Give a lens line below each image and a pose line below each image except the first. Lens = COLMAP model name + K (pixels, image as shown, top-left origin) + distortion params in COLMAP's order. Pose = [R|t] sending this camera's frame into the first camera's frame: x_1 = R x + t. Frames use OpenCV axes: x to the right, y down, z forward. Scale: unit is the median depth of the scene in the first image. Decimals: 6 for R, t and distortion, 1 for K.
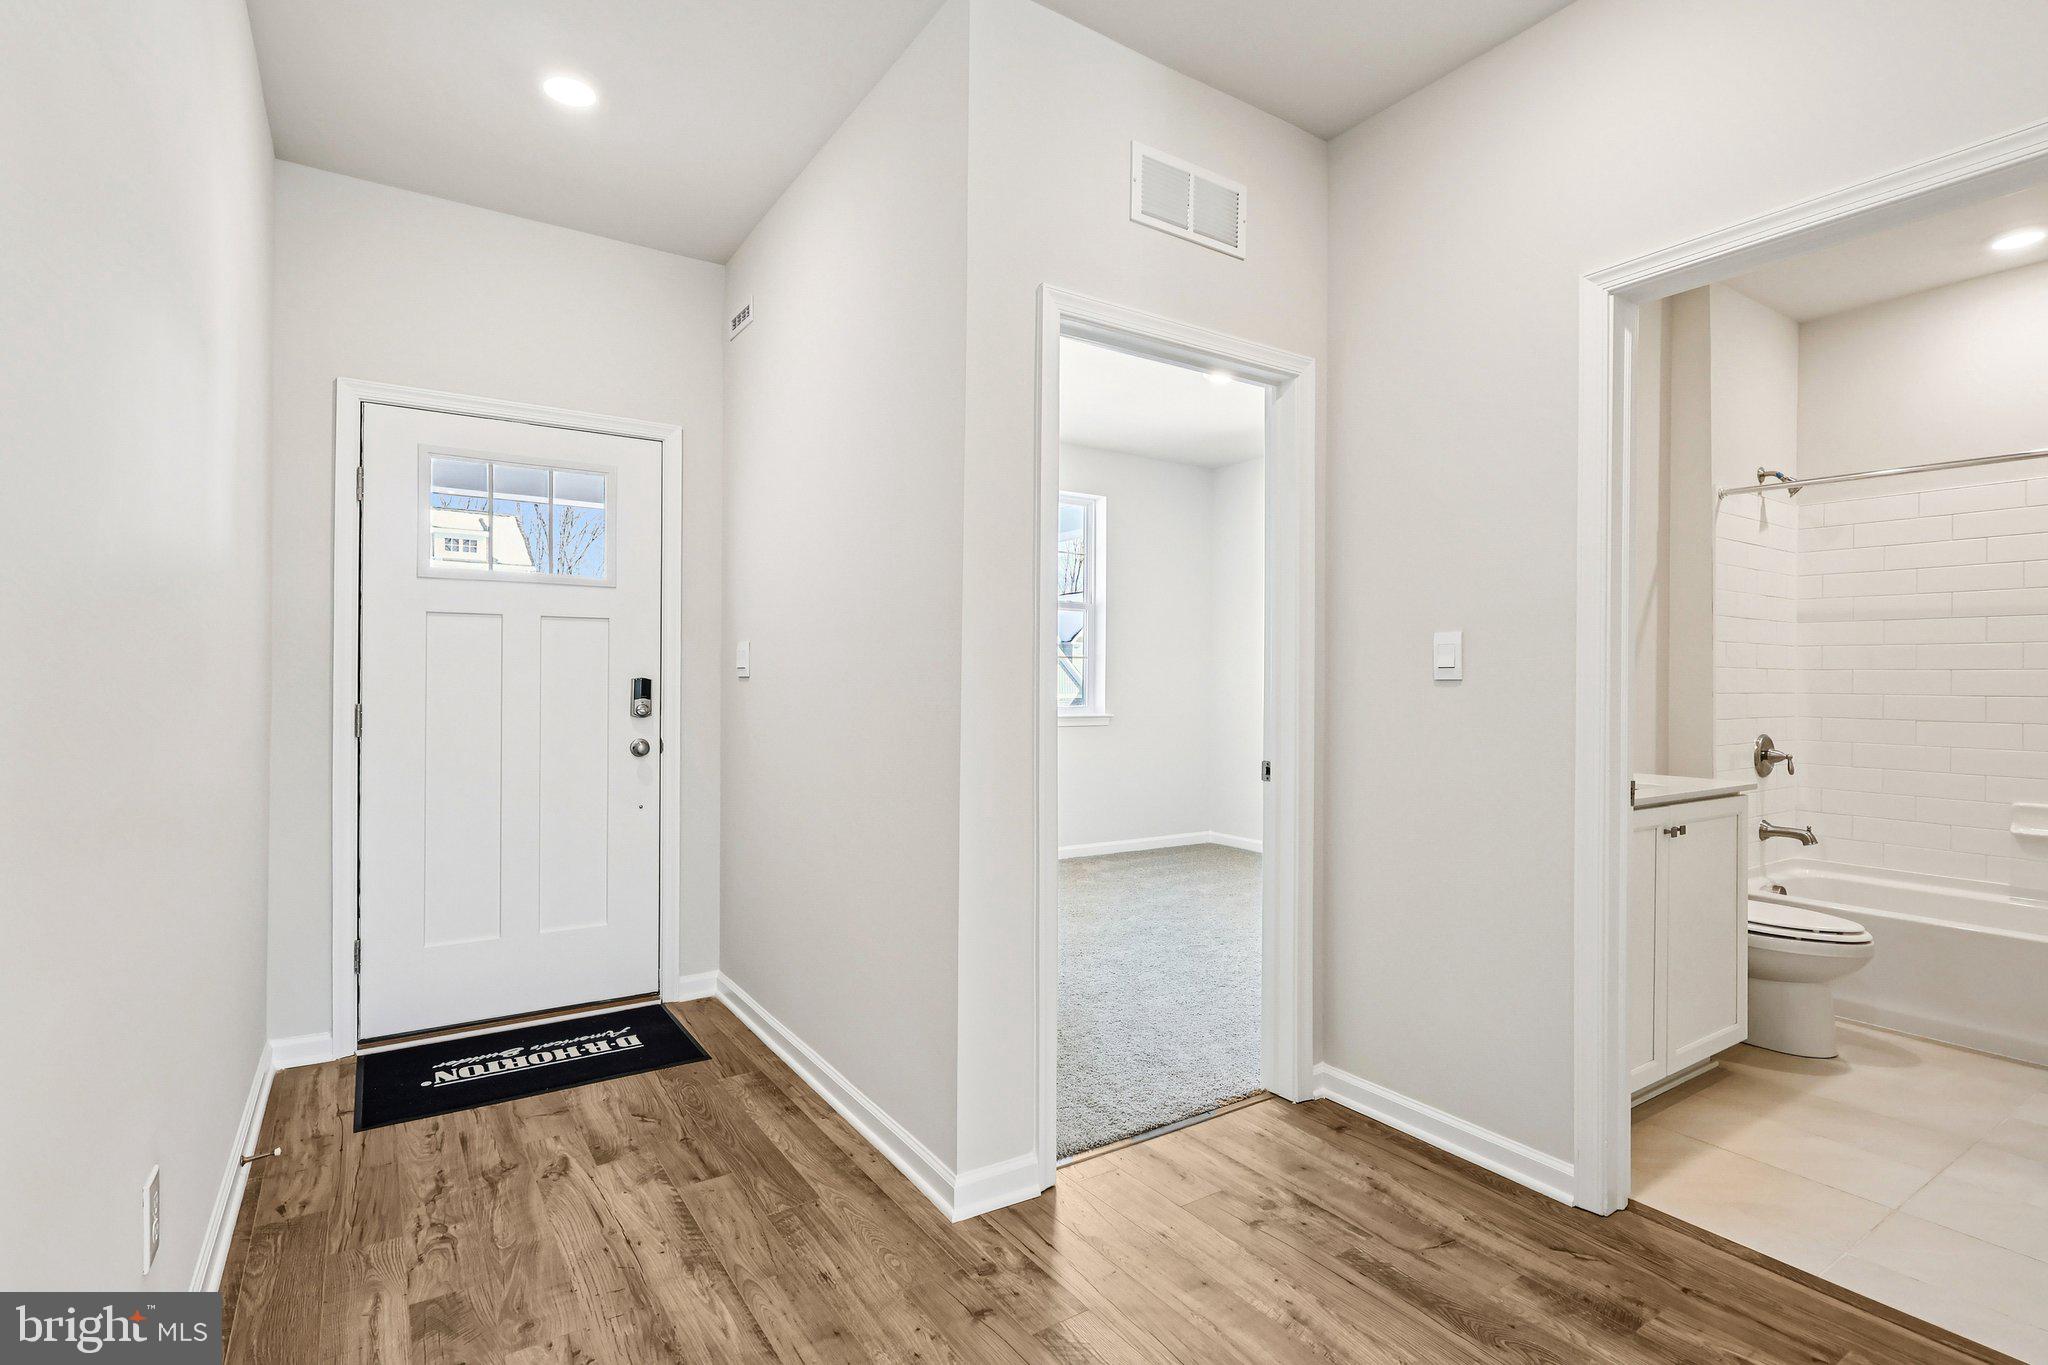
lens RADIAL K [[964.8, 0, 1029.2], [0, 964.8, 673.4], [0, 0, 1]] dist [-0.003874, 0.002326]
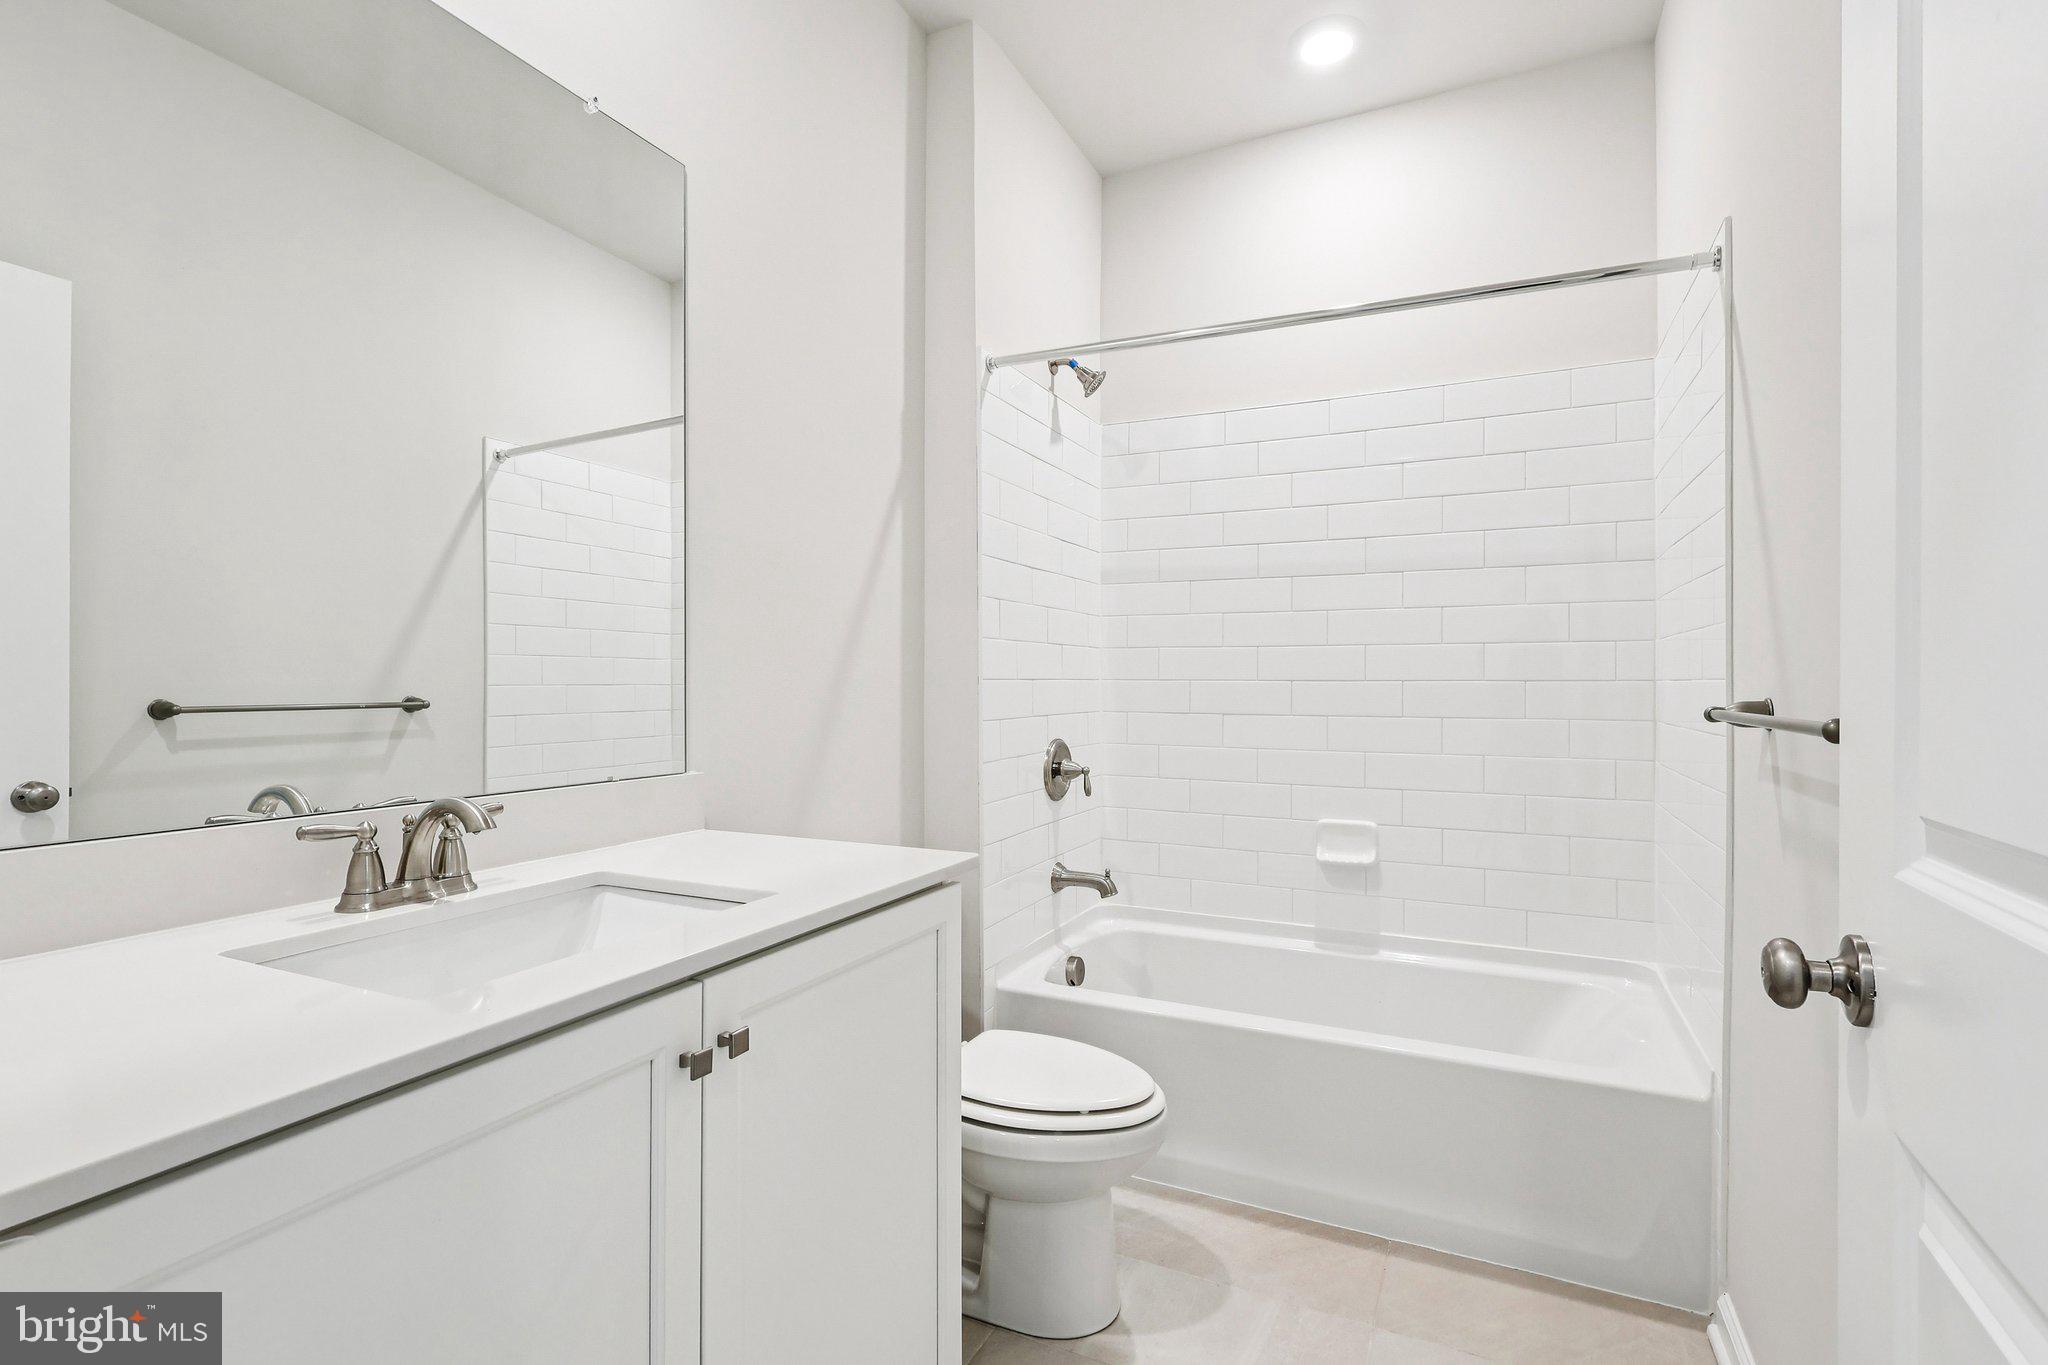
lens RADIAL K [[964.8, 0, 1012.3], [0, 964.8, 676.0], [0, 0, 1]] dist [-0.003874, 0.002326]
pose [[0.863315, -0.003673, 0.504652, 0.396410], [0.002676, 0.999993, 0.002701, 0.016362], [-0.504658, -0.000981, 0.863319, 0.430383]]
